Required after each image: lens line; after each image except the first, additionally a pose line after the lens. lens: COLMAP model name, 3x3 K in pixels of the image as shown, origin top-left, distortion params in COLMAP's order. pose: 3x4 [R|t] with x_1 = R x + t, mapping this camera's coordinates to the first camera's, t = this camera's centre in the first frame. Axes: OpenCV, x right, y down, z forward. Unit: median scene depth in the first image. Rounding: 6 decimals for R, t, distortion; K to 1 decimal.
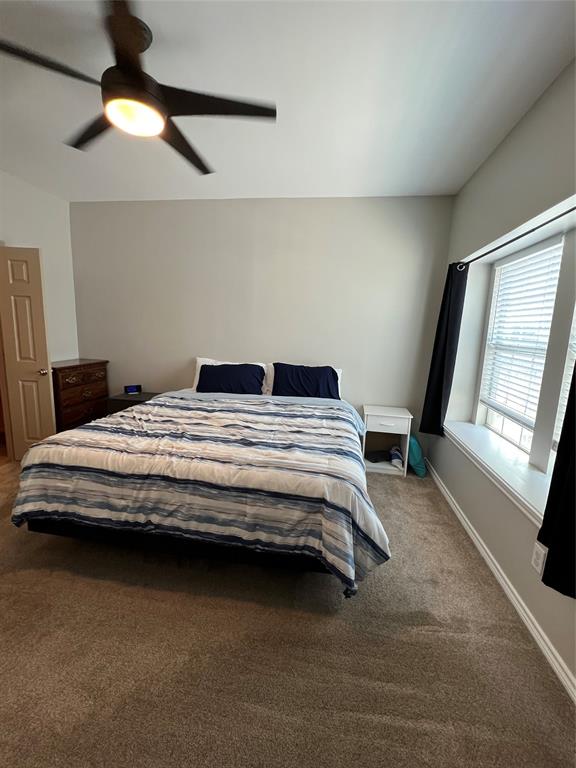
lens RADIAL K [[324.0, 0, 289.3], [0, 324.0, 384.6], [0, 0, 1]] dist [-0.000894, 0.000042]
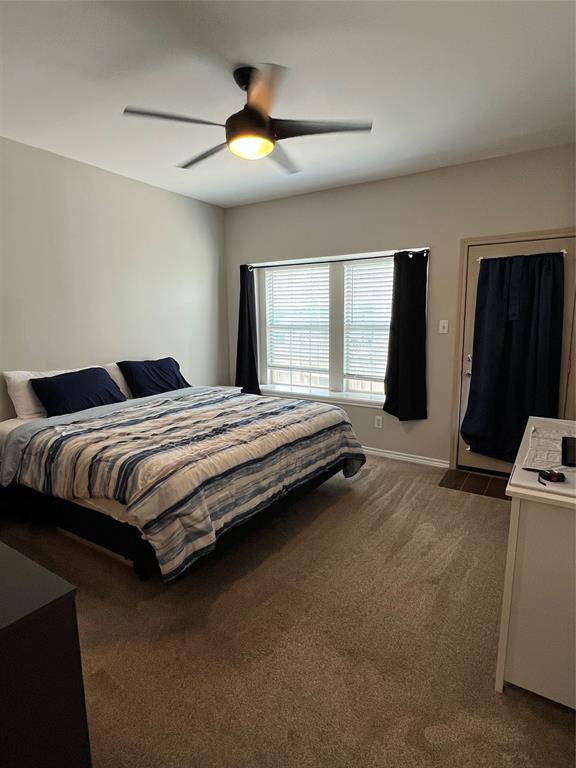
lens RADIAL K [[420.0, 0, 289.3], [0, 420.0, 387.3], [0, 0, 1]] dist [0.004688, 0.000449]
pose [[0.408272, -0.184030, 0.894118, -1.260082], [0.176404, 0.976912, 0.120521, -0.082561], [-0.895654, 0.108520, 0.431309, 0.201943]]
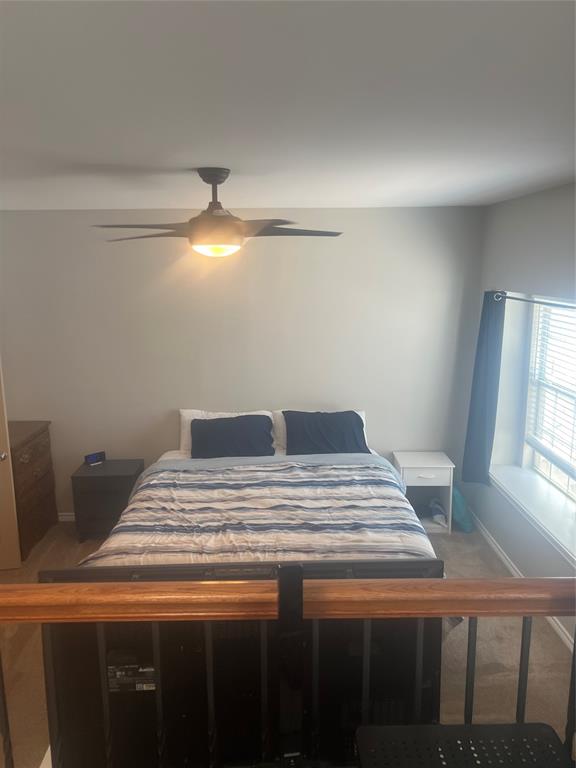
lens RADIAL K [[583.6, 0, 286.4], [0, 583.6, 382.7], [0, 0, 1]] dist [0.040337, 0.000848]
pose [[0.984879, -0.076278, 0.155549, -0.381414], [0.070670, 0.996645, 0.041280, -0.286358], [-0.158176, -0.029664, 0.986965, -0.623109]]
